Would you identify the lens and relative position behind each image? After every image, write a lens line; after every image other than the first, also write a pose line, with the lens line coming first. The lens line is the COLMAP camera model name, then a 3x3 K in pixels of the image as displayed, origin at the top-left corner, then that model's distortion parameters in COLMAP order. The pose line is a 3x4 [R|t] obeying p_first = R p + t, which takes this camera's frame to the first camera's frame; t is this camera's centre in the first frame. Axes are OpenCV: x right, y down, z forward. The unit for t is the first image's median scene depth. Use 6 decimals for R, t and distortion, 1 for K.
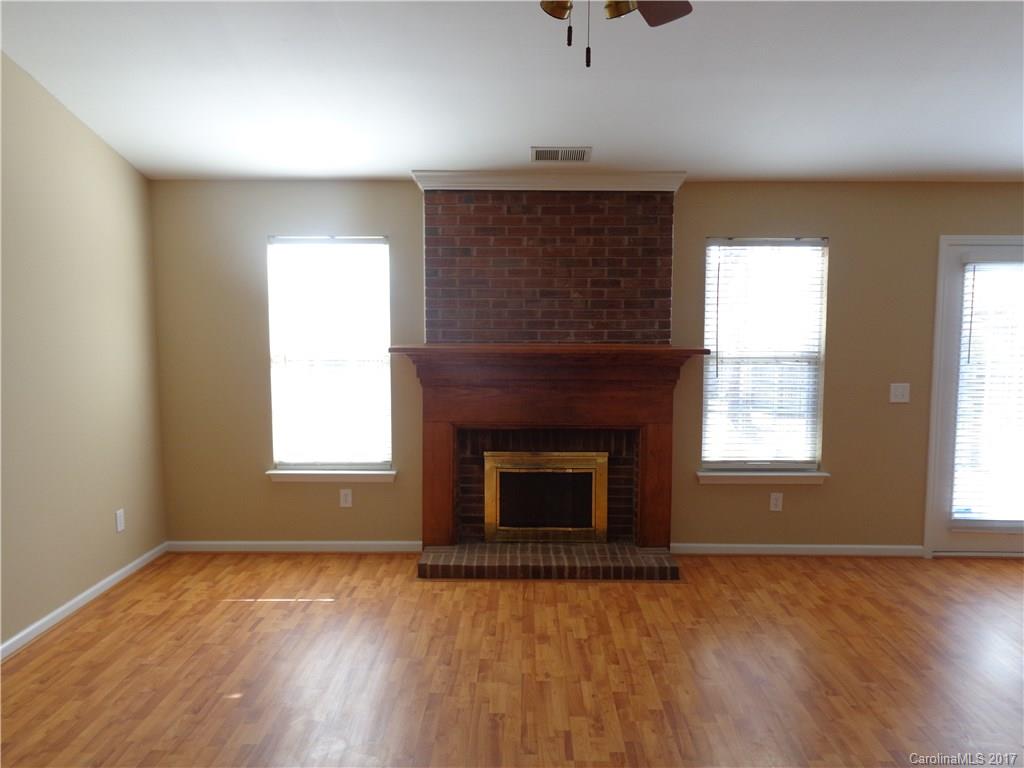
lens RADIAL K [[780.9, 0, 514.5], [0, 780.9, 386.5], [0, 0, 1]] dist [0.020403, -0.002108]
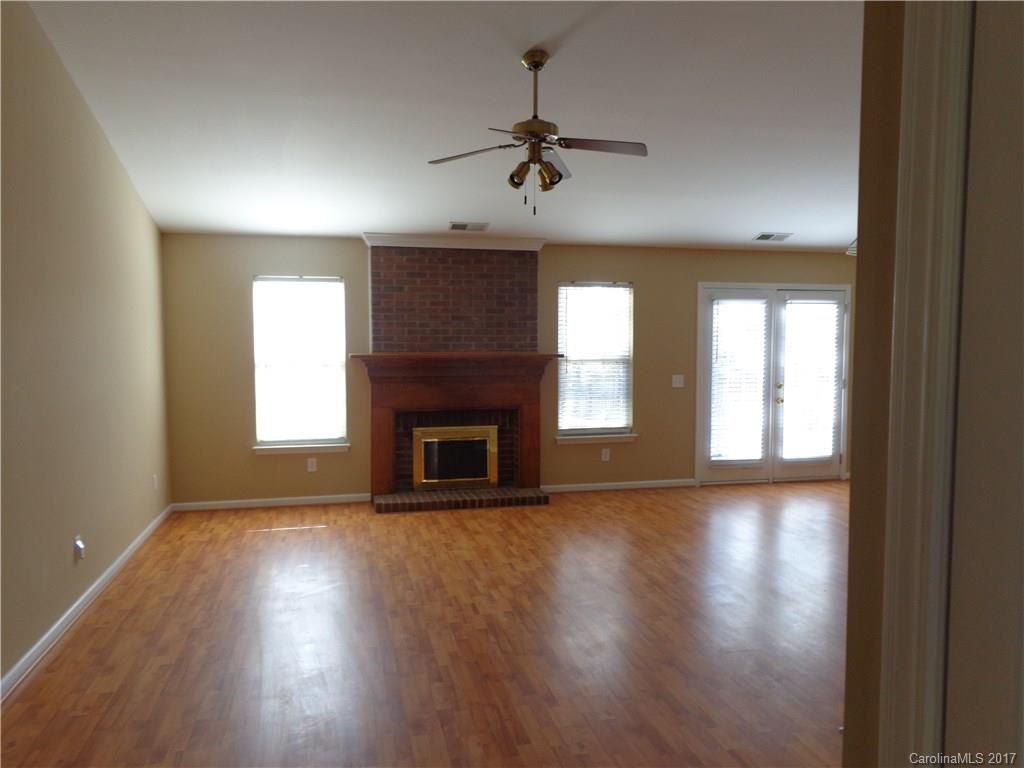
lens RADIAL K [[780.9, 0, 514.5], [0, 780.9, 386.5], [0, 0, 1]] dist [0.020403, -0.002108]
pose [[0.970832, -0.019068, 0.238999, -0.205580], [0.025330, 0.999411, -0.023155, 0.047528], [-0.238417, 0.028534, 0.970744, -0.451152]]
